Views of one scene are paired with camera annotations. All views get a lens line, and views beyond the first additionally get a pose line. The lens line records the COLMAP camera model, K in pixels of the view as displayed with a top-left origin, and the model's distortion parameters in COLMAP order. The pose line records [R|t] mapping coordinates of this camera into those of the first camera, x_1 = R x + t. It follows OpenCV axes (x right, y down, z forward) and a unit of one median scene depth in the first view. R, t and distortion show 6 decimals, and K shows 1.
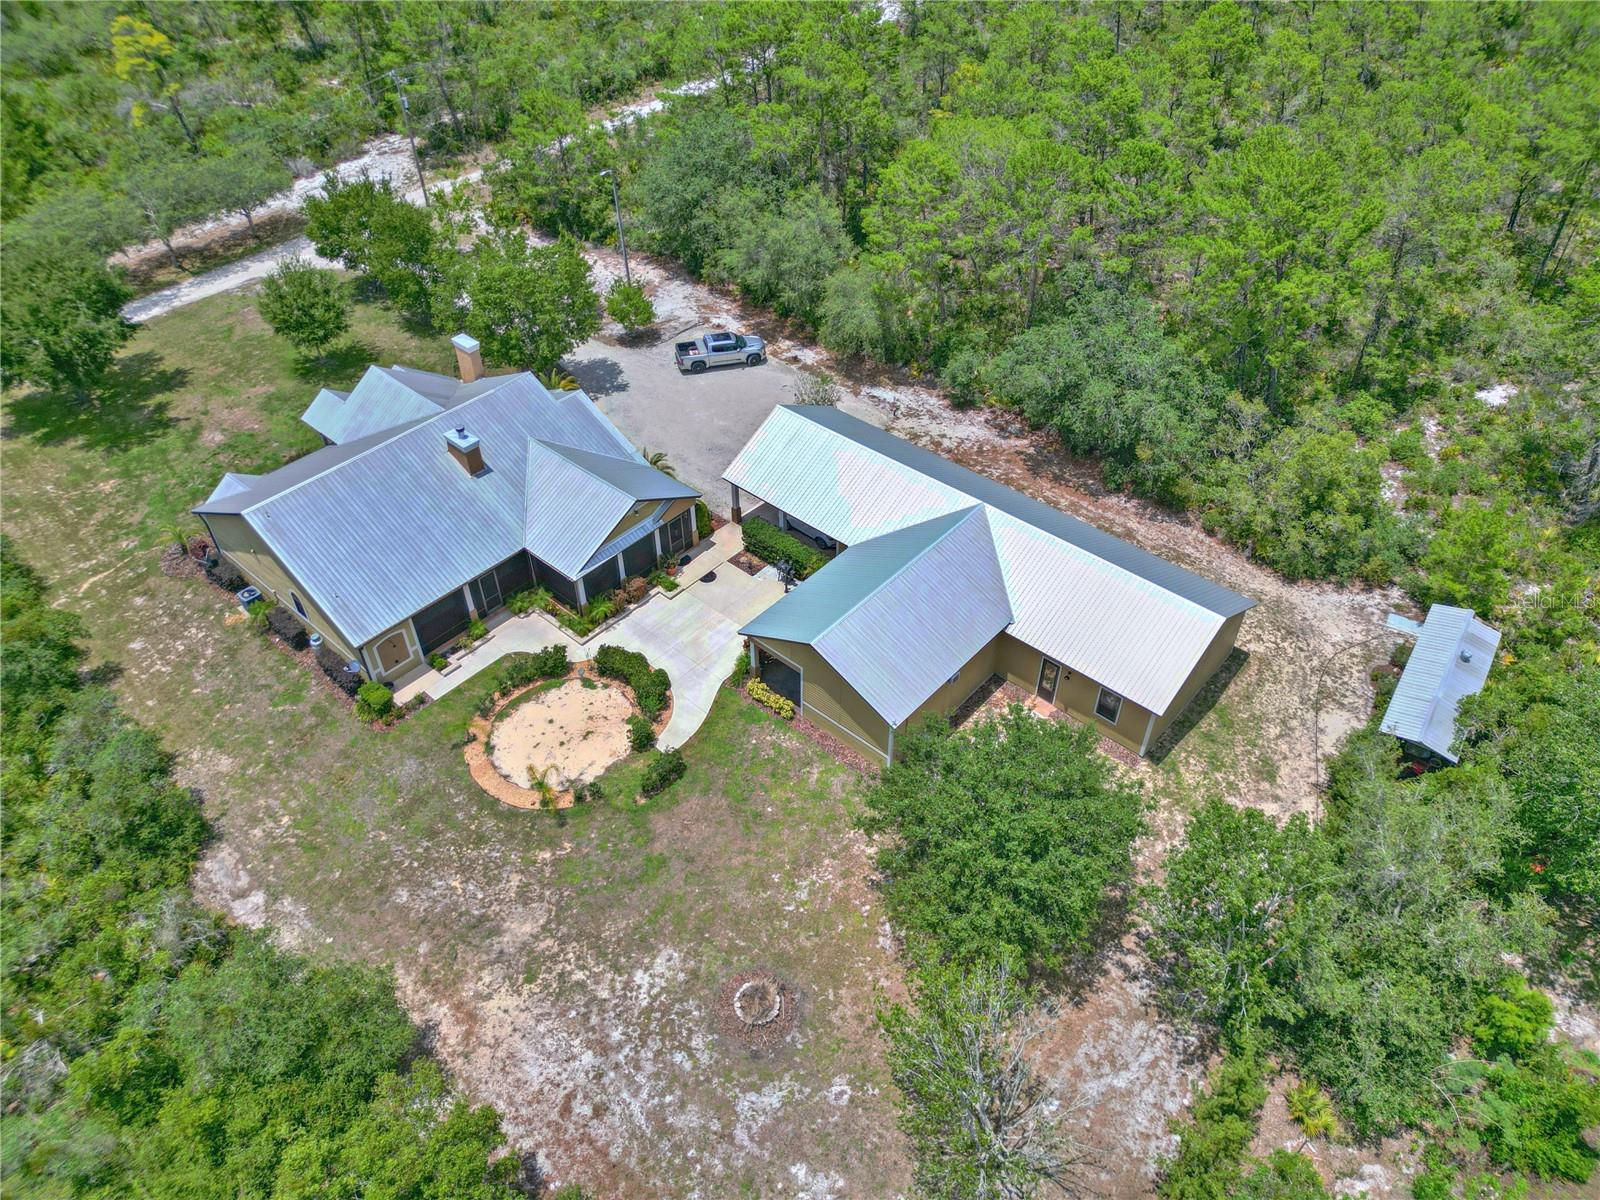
lens RADIAL K [[1127.7, 0, 794.9], [0, 1127.7, 597.9], [0, 0, 1]] dist [0.049674, -0.021665]
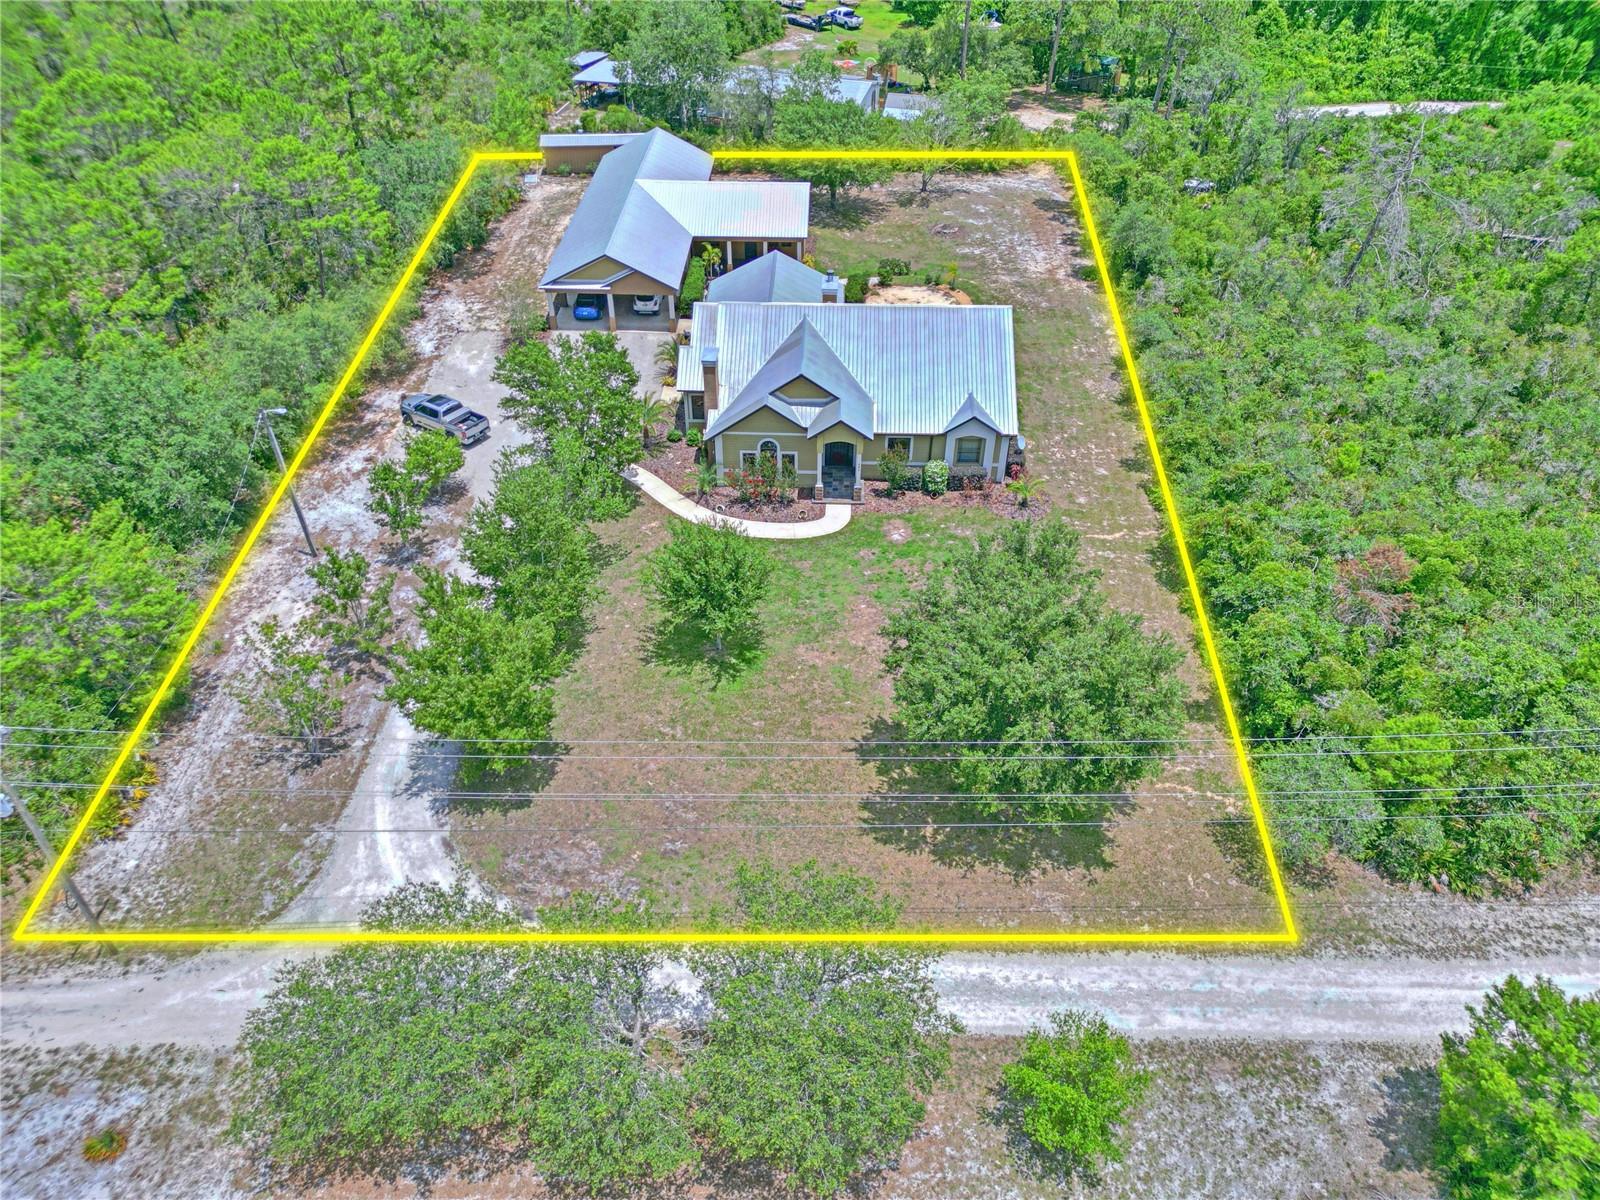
lens RADIAL K [[1127.7, 0, 800.3], [0, 1127.7, 602.2], [0, 0, 1]] dist [0.049674, -0.021665]
pose [[-0.638334, -0.486221, 0.596757, -1.248351], [0.517927, 0.302225, 0.800257, -1.094478], [-0.569457, 0.819908, 0.058906, 1.346214]]
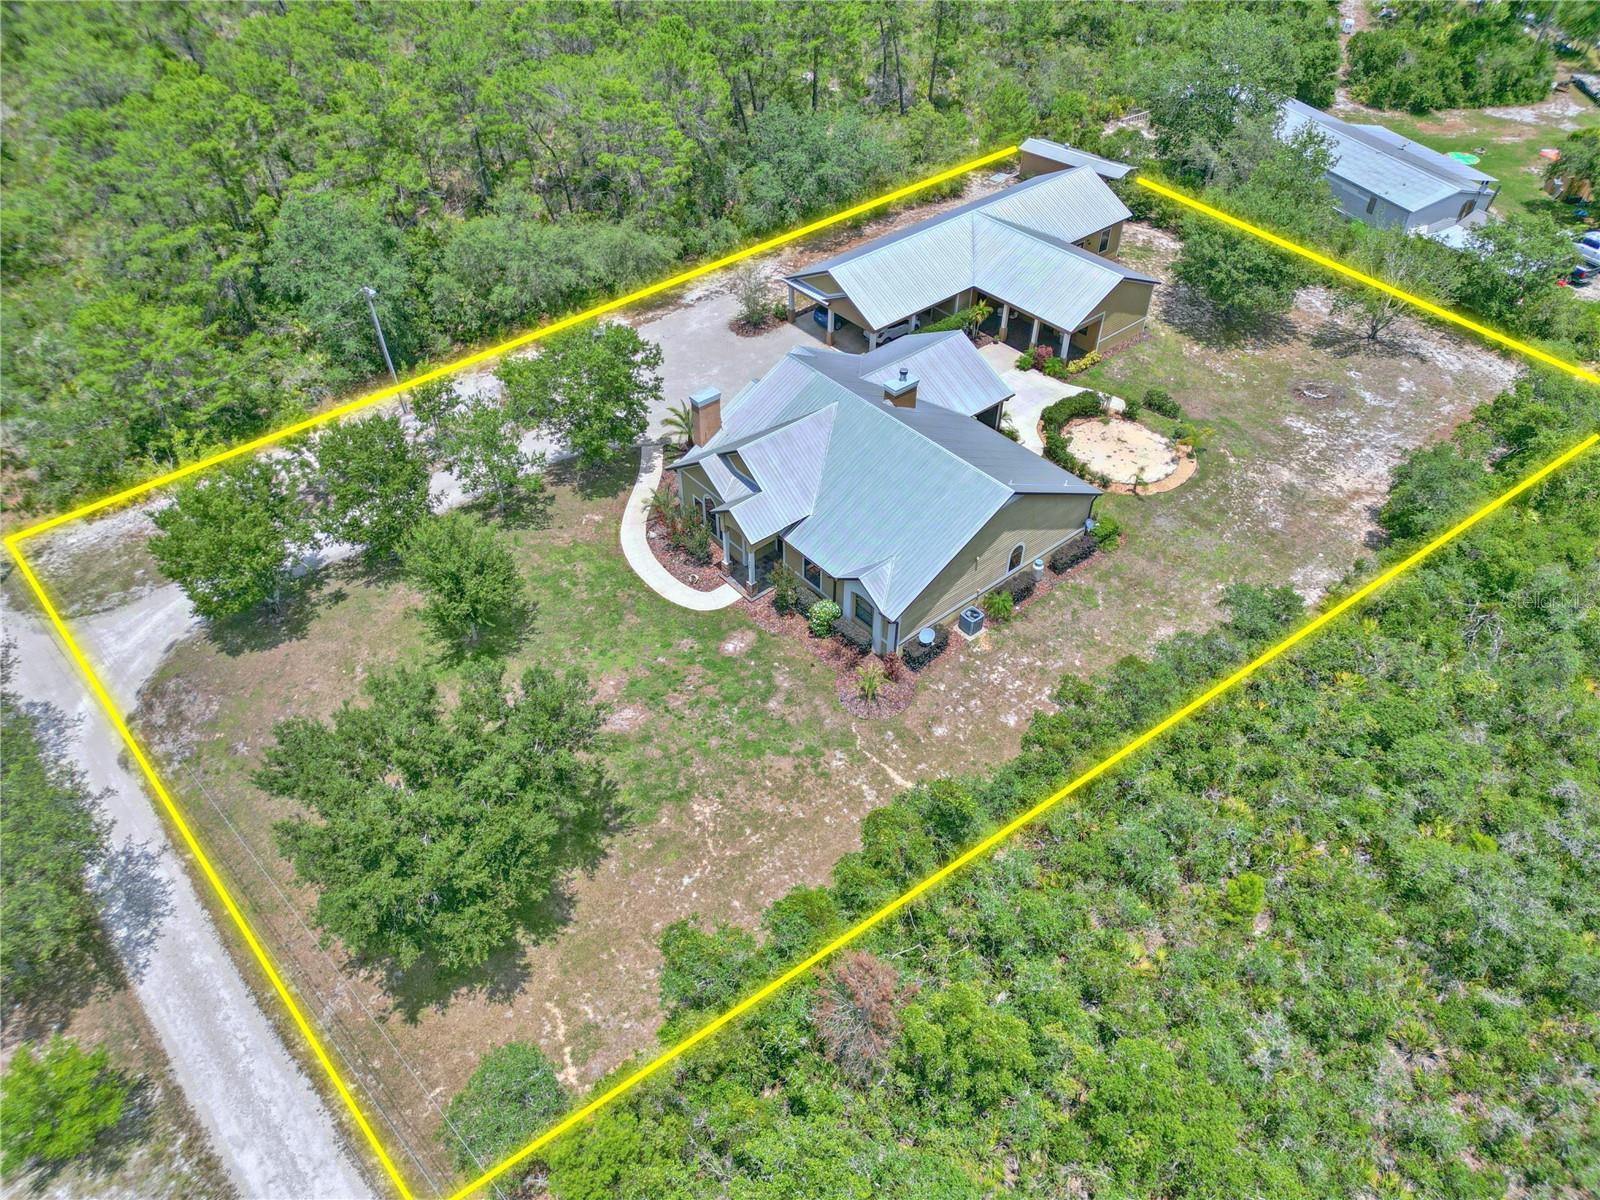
lens RADIAL K [[1127.7, 0, 804.8], [0, 1127.7, 598.0], [0, 0, 1]] dist [0.049674, -0.021665]
pose [[0.138490, -0.664519, 0.734326, -1.345588], [0.663183, 0.612908, 0.429571, -0.587763], [-0.735533, 0.427502, 0.525580, 0.660397]]
